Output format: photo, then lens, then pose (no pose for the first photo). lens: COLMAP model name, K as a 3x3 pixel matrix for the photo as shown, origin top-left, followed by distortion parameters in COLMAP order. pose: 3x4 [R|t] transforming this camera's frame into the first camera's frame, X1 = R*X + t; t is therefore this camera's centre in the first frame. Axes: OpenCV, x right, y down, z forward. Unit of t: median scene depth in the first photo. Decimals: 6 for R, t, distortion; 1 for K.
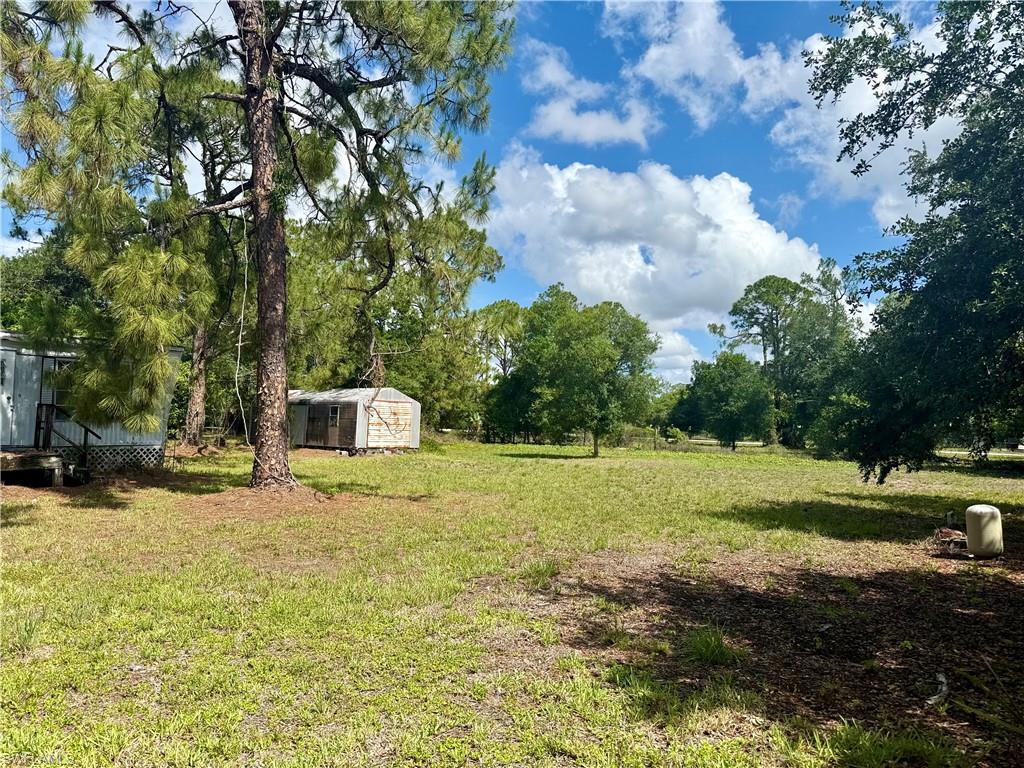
lens RADIAL K [[703.0, 0, 512.0], [0, 703.0, 384.0], [0, 0, 1]] dist [-0.004289, -0.000522]
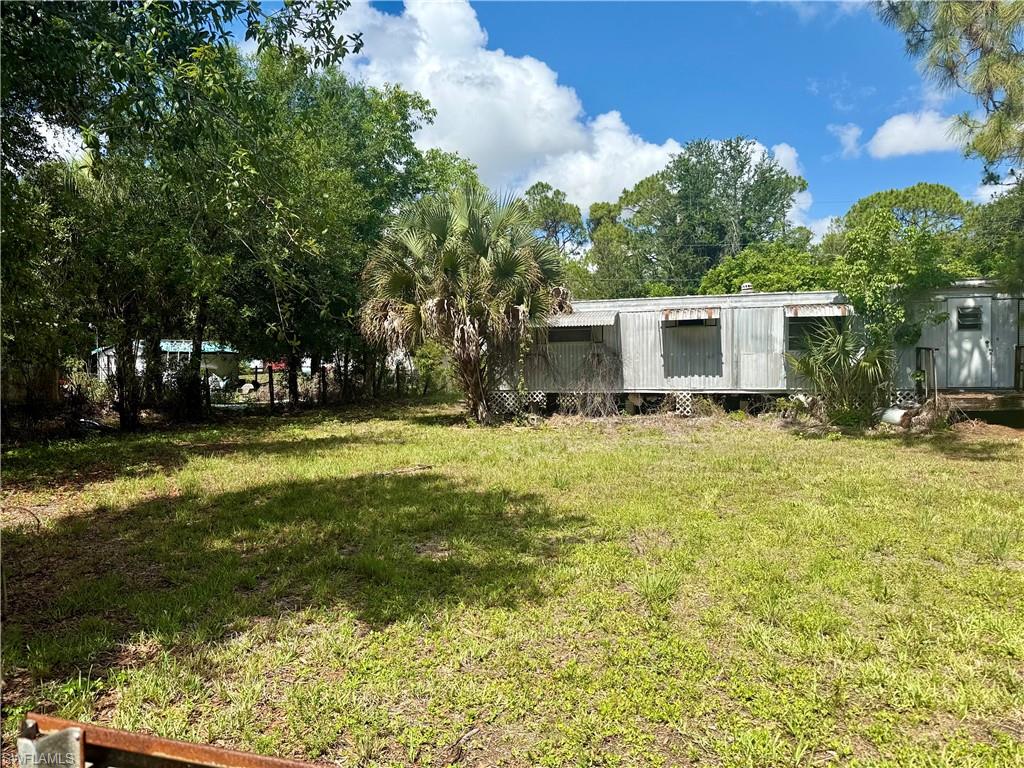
lens RADIAL K [[723.1, 0, 505.8], [0, 723.1, 386.3], [0, 0, 1]] dist [0.080018, -0.091812]
pose [[0.348229, -0.000514, -0.937409, 0.063827], [0.072899, 0.996986, 0.026534, 0.004241], [0.934571, -0.077576, 0.347217, -0.061574]]
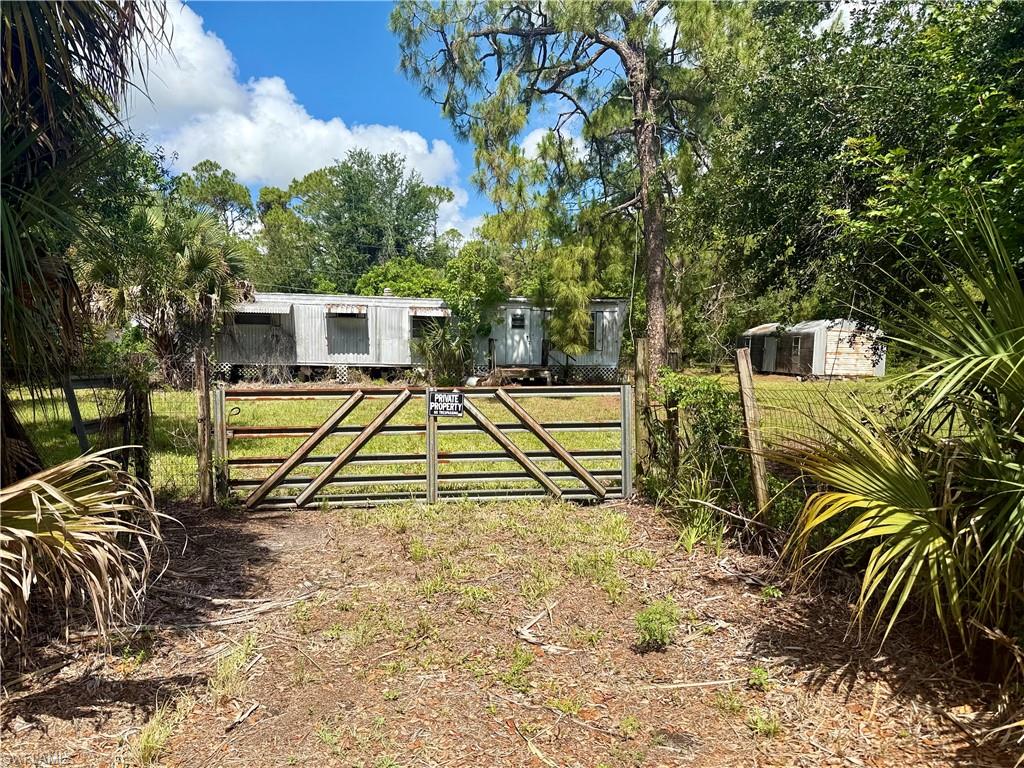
lens RADIAL K [[723.1, 0, 505.8], [0, 723.1, 386.3], [0, 0, 1]] dist [0.080018, -0.091812]
pose [[0.718939, 0.026319, -0.694575, 0.464262], [0.040244, 0.996030, 0.079398, -0.001099], [0.693907, -0.085034, 0.715026, -0.300874]]
